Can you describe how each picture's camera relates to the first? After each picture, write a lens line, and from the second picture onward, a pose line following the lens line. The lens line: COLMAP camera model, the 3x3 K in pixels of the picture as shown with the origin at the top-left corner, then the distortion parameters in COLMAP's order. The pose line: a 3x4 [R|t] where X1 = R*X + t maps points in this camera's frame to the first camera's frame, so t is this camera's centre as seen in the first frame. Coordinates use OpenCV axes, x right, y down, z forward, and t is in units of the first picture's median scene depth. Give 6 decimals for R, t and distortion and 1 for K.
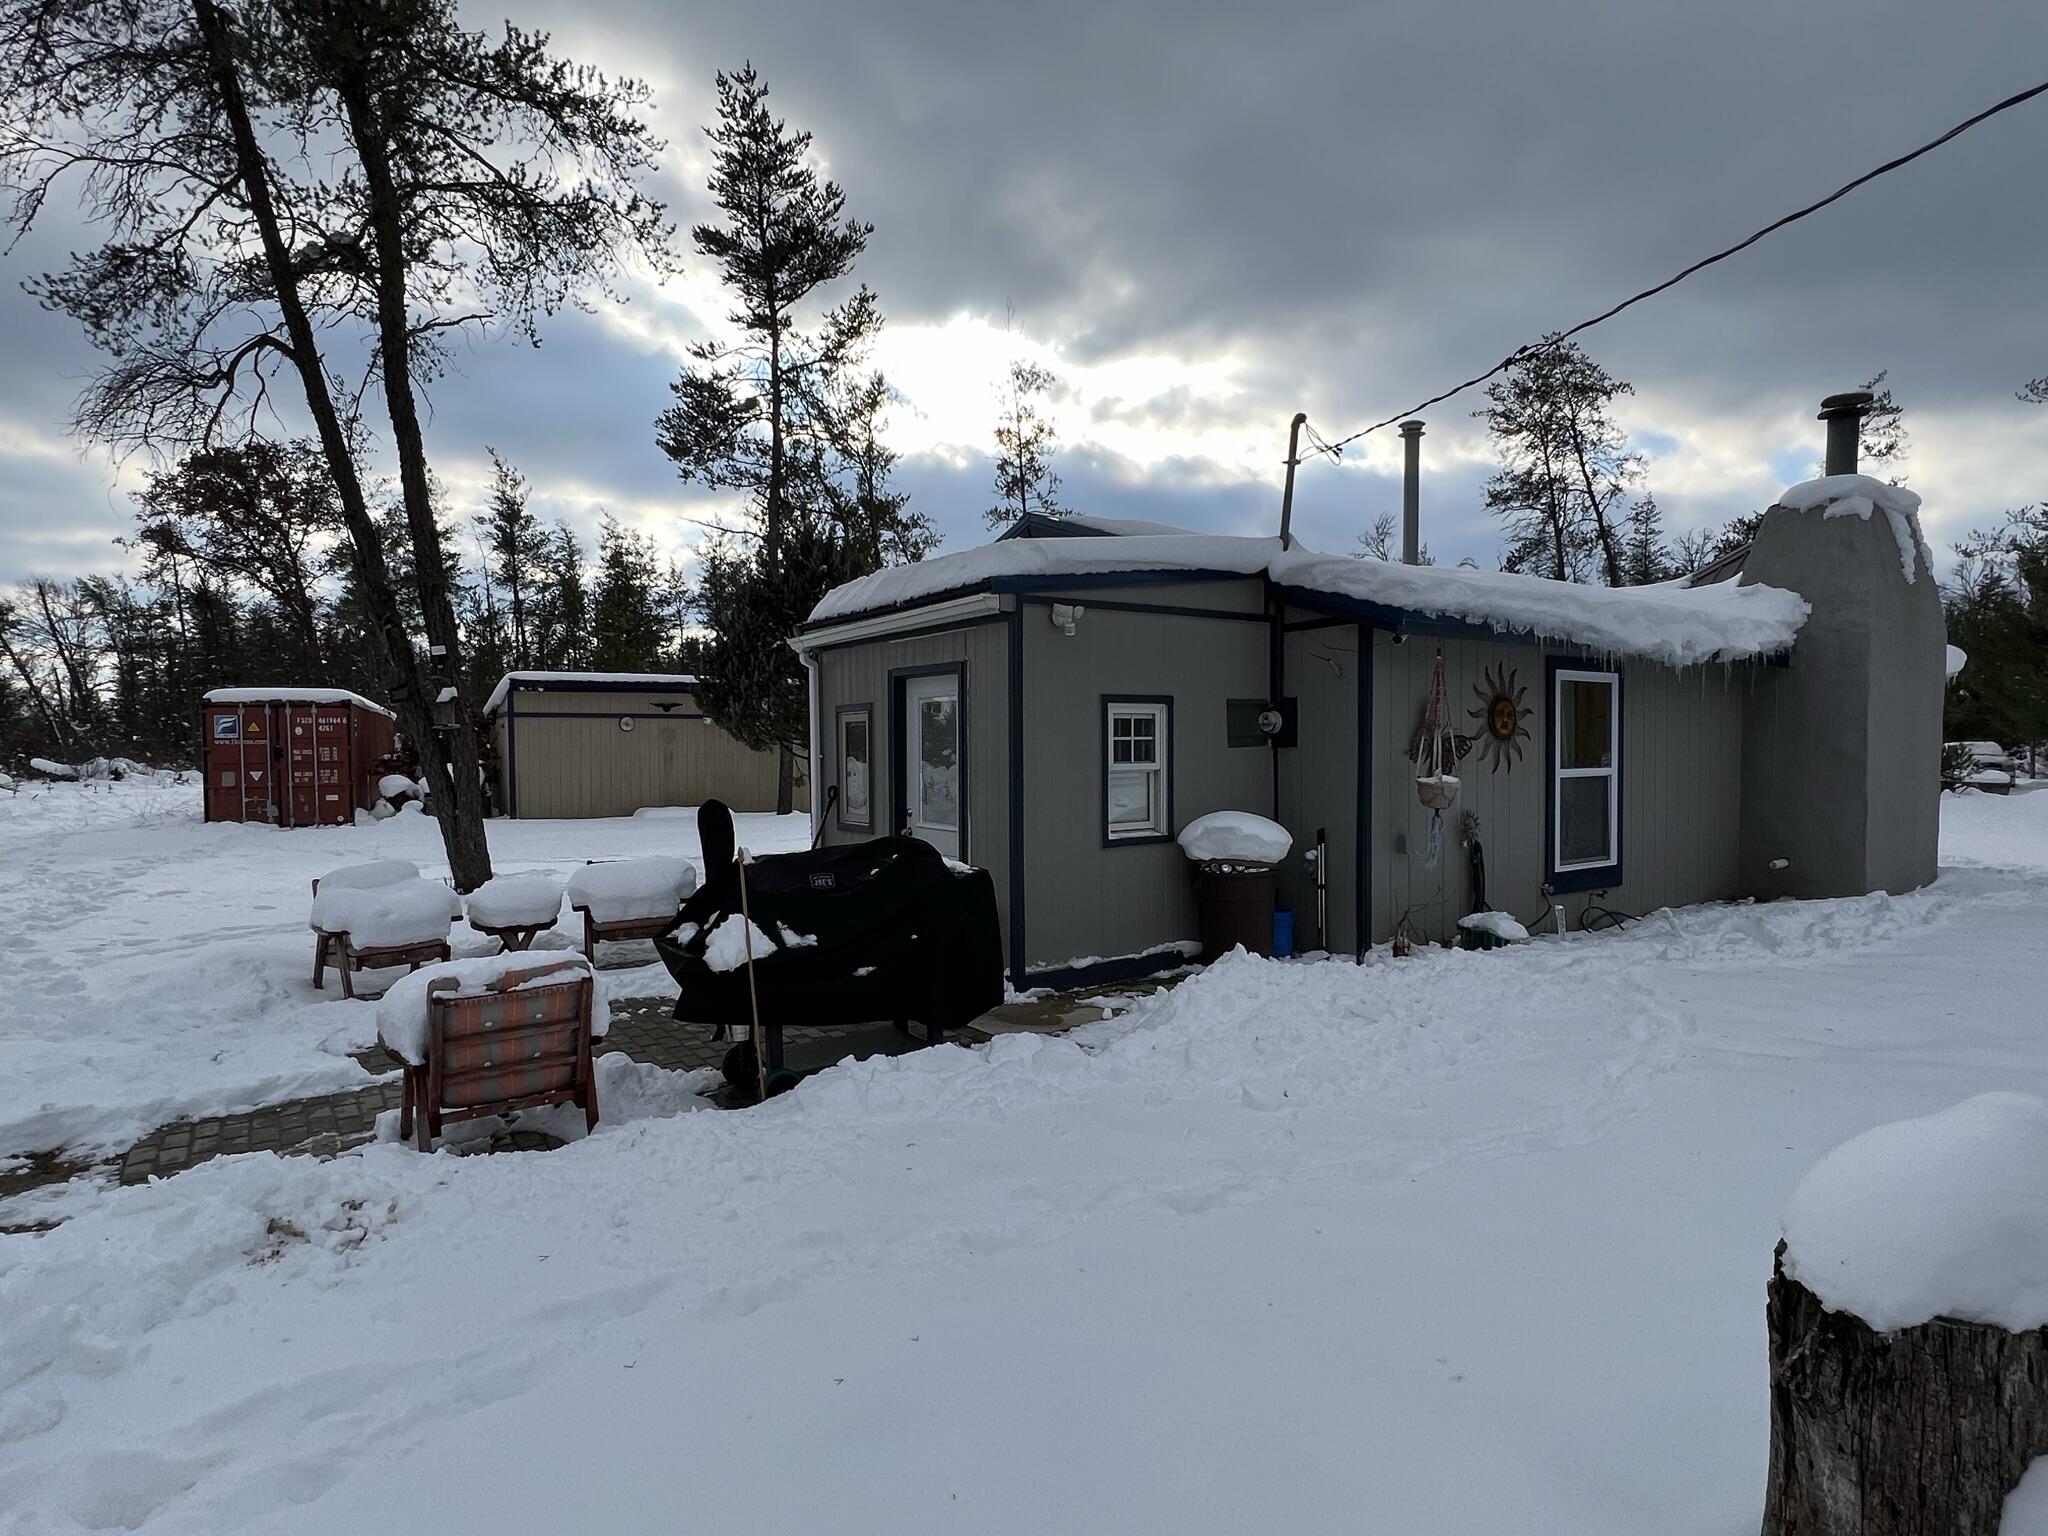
lens RADIAL K [[1121.0, 0, 1010.0], [0, 1121.0, 769.9], [0, 0, 1]] dist [0.004406, 0.001166]
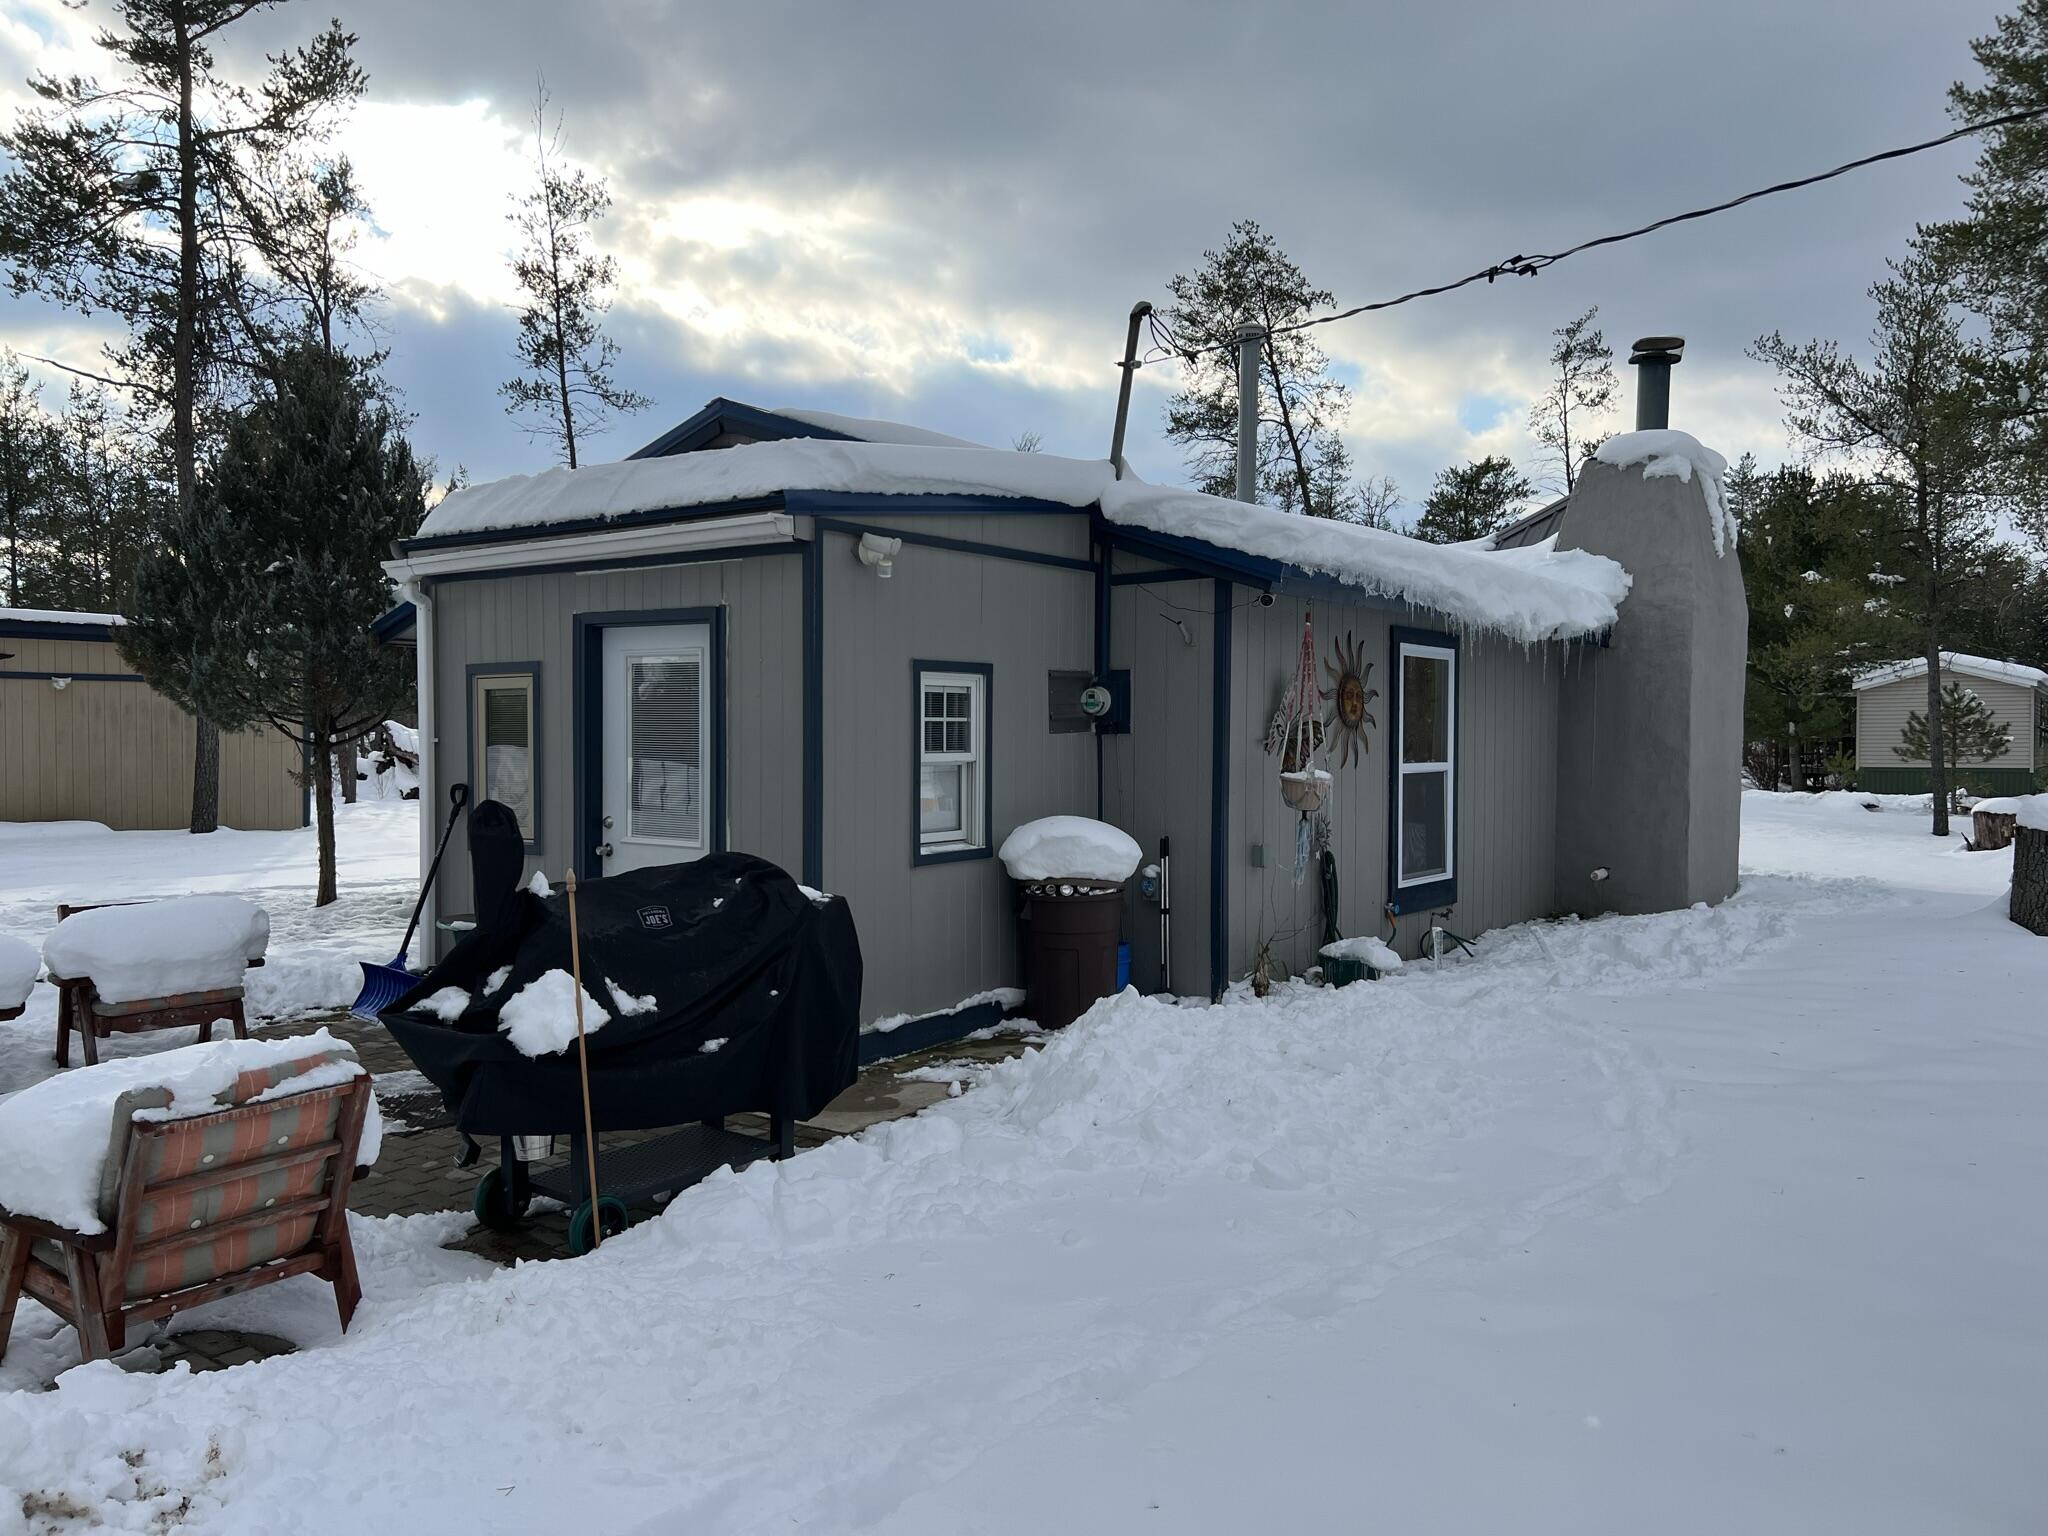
lens RADIAL K [[1540.4, 0, 1035.0], [0, 1540.4, 767.7], [0, 0, 1]] dist [0.063678, -0.055611]
pose [[0.945906, 0.002972, 0.324426, -0.152427], [-0.003443, 0.999994, 0.000878, 0.002771], [-0.324422, -0.001947, 0.945911, 0.011275]]
